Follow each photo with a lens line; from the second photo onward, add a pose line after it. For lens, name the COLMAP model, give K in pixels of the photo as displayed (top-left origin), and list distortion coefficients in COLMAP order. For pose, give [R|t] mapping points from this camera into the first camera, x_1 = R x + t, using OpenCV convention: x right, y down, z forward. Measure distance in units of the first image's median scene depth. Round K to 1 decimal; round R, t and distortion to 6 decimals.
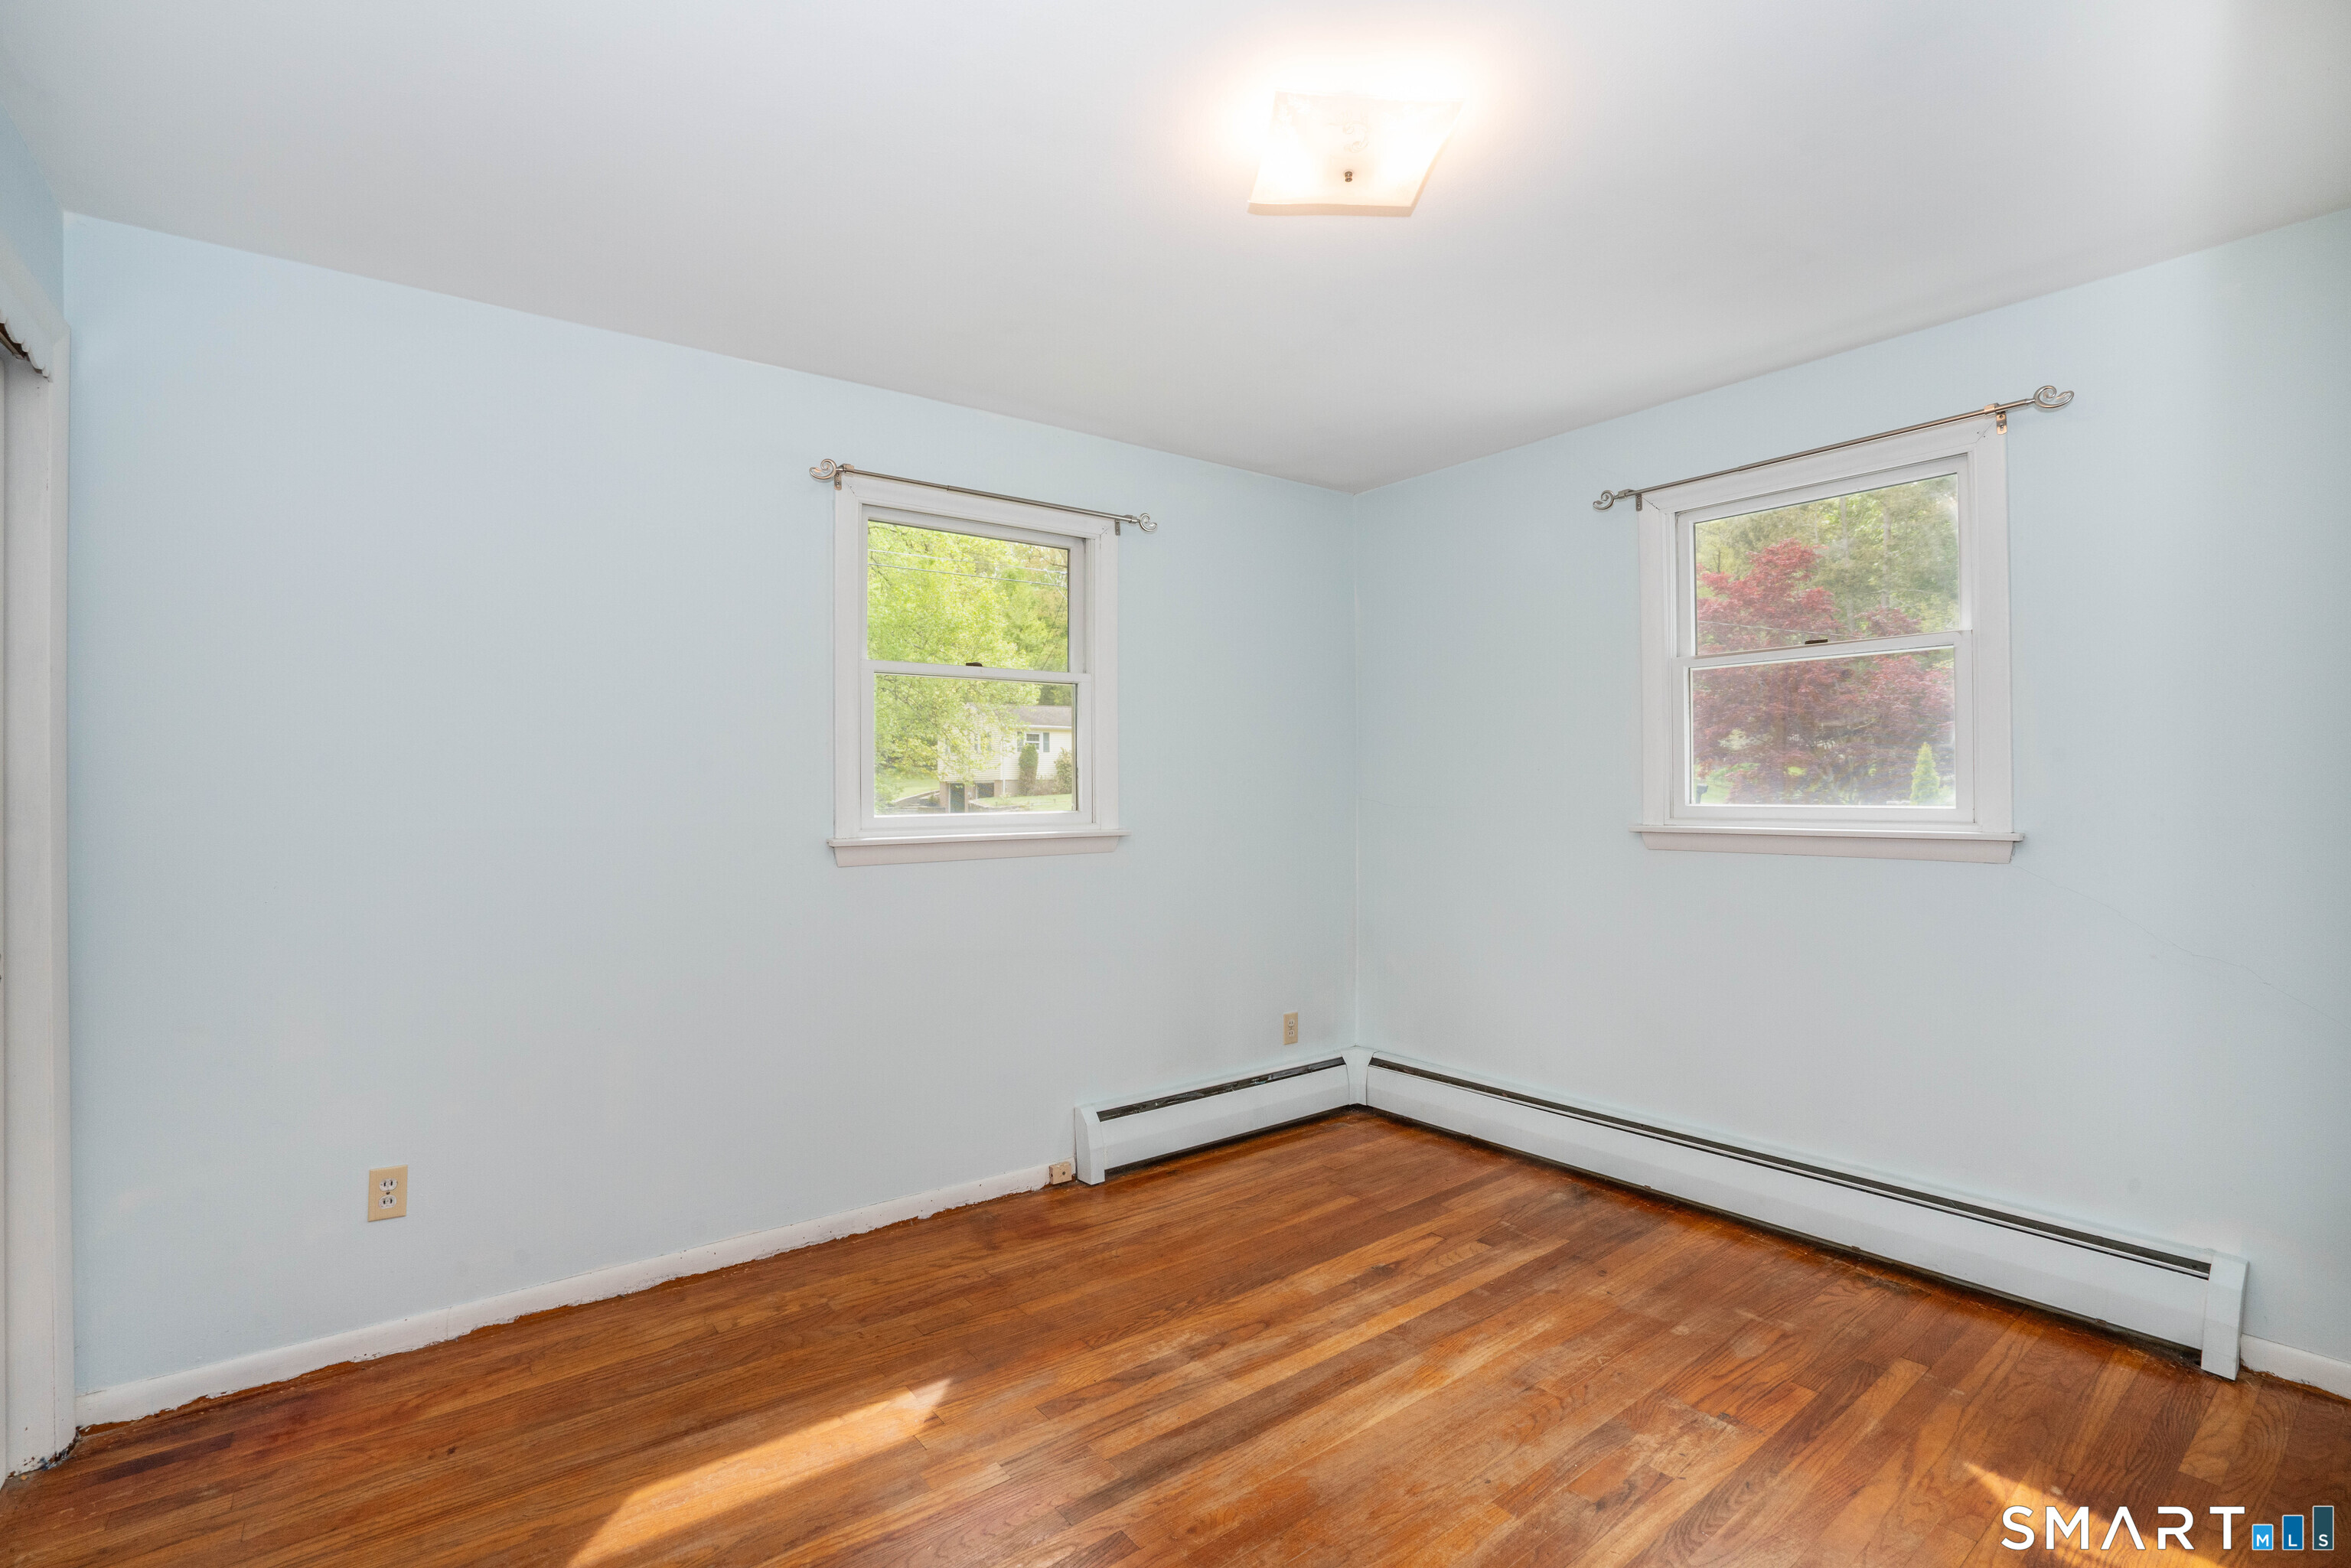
lens RADIAL K [[1069.9, 0, 1179.4], [0, 1069.9, 790.8], [0, 0, 1]] dist [-0.041606, 0.009710]
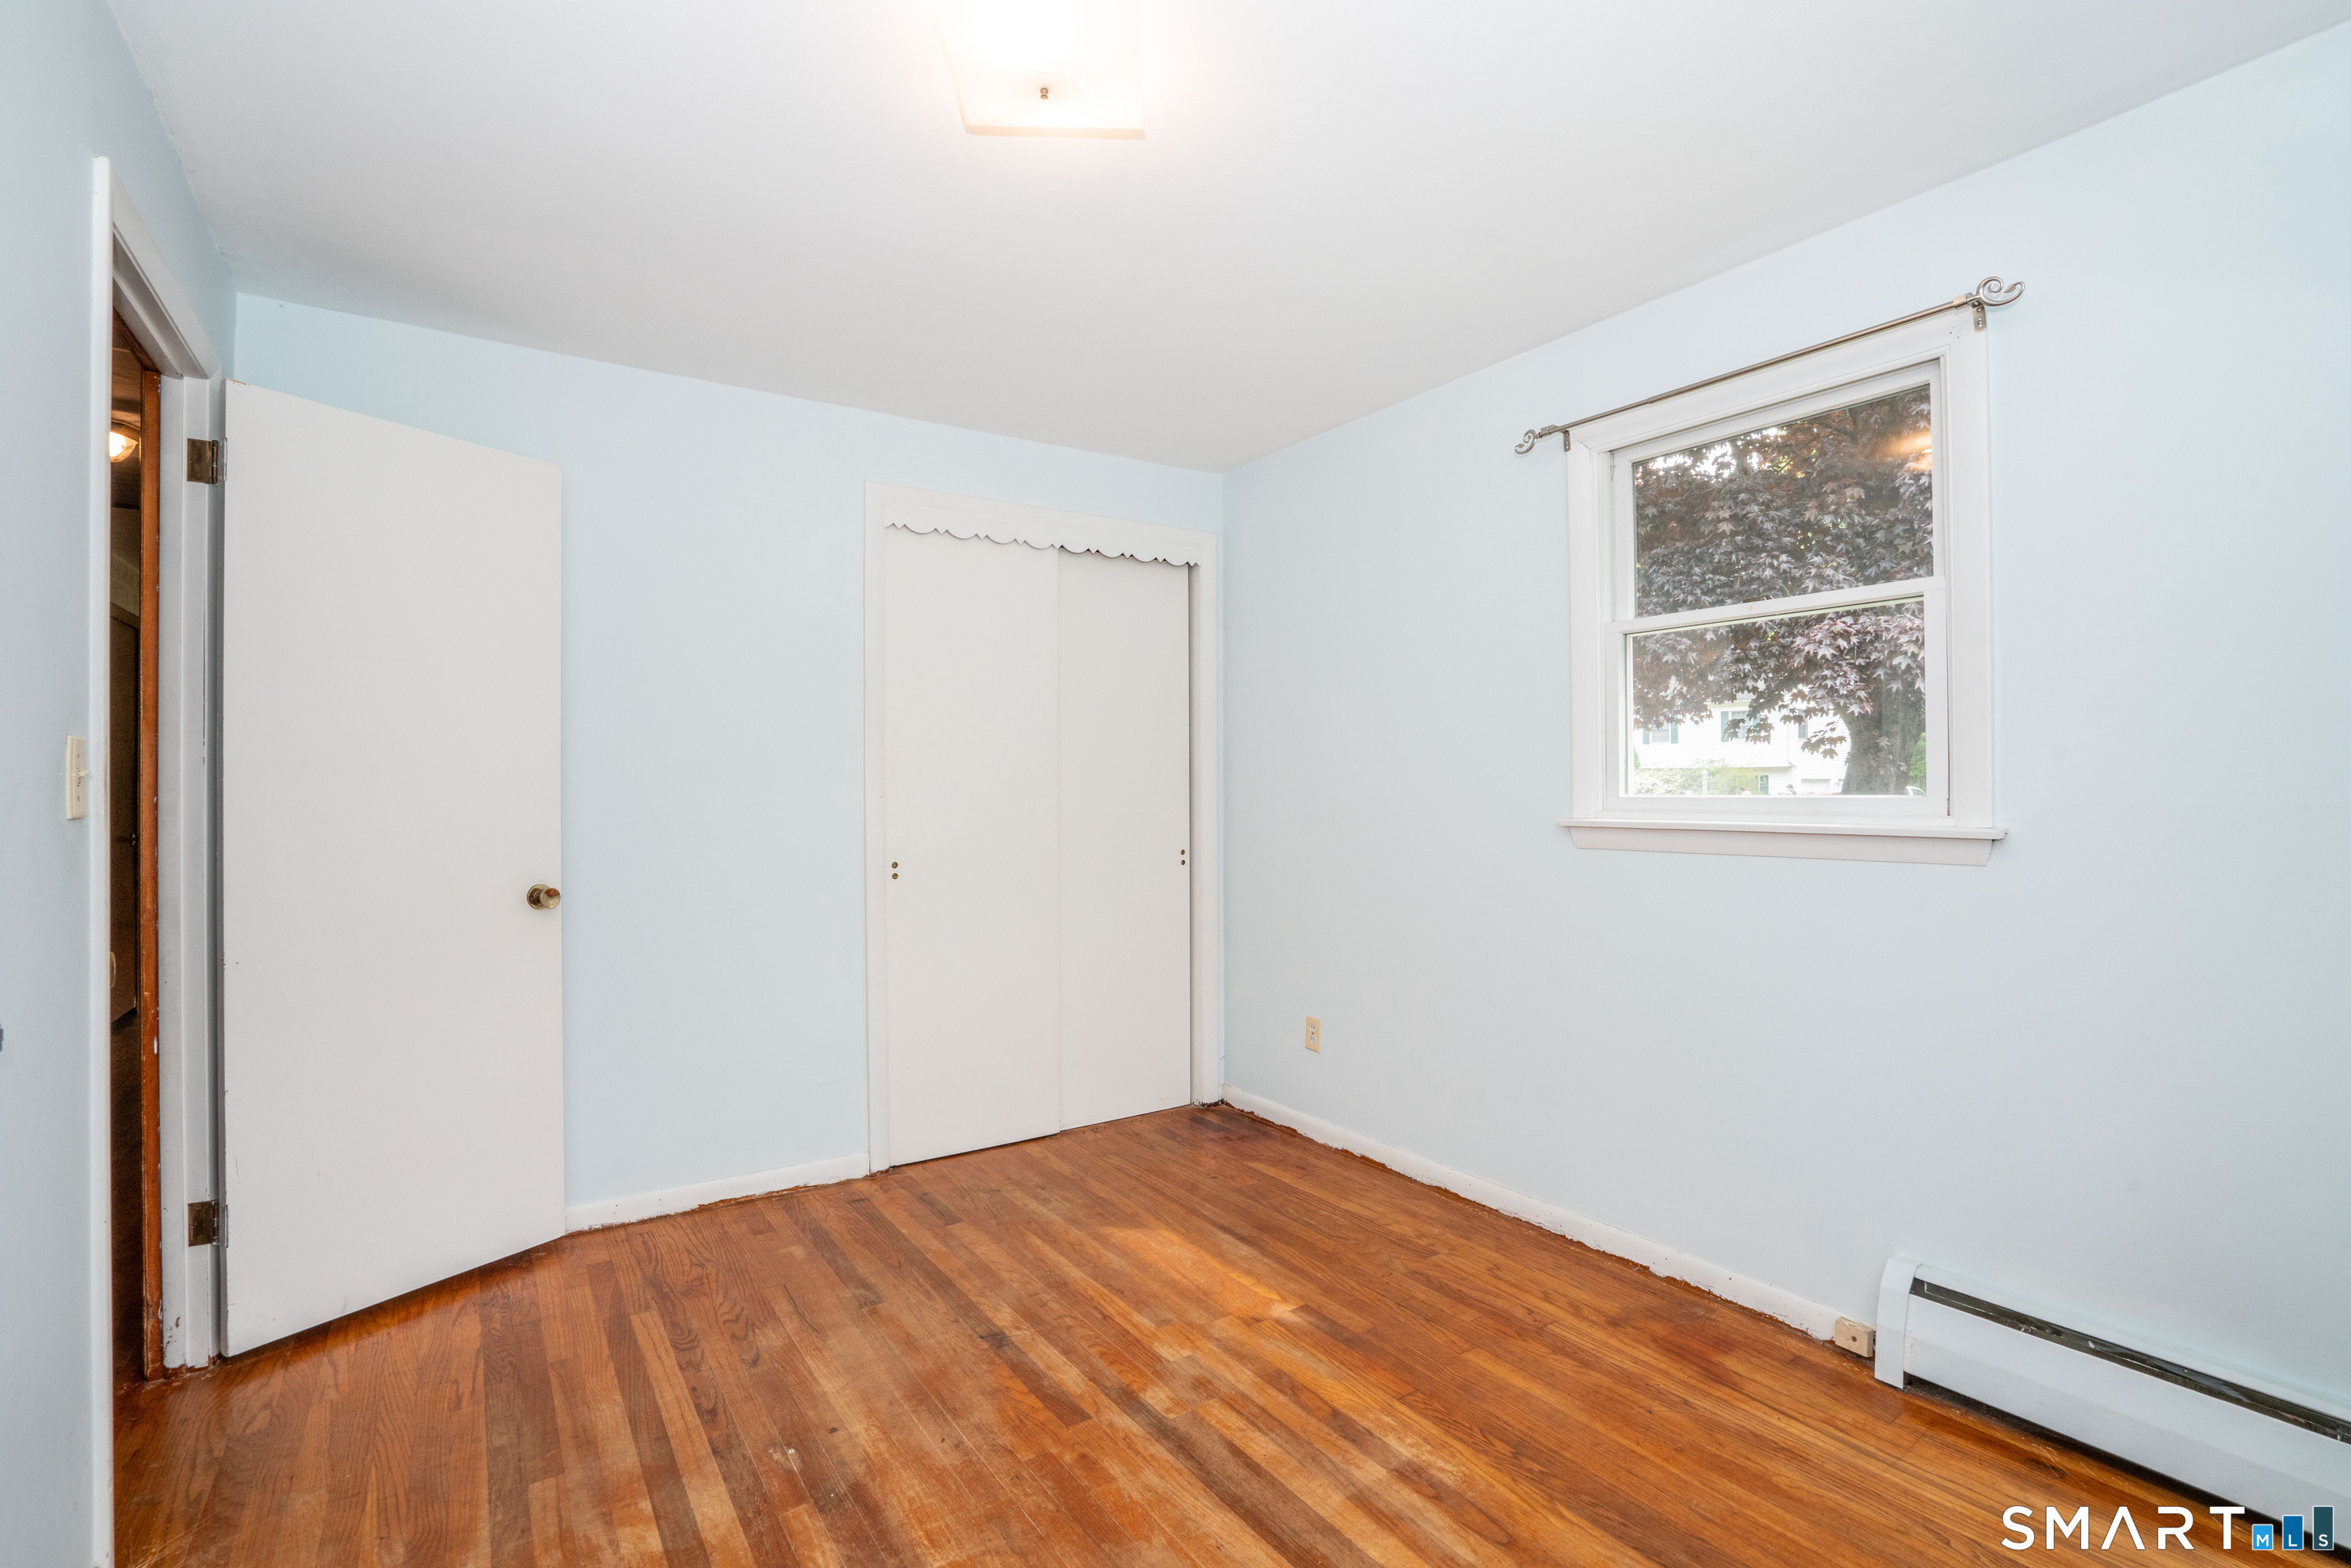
lens RADIAL K [[1069.9, 0, 1173.4], [0, 1069.9, 784.1], [0, 0, 1]] dist [-0.041606, 0.009710]
pose [[-0.064798, -0.001877, -0.997897, 0.777034], [-0.000285, 0.999998, -0.001863, 0.020018], [0.997898, 0.000164, -0.064798, 0.844258]]
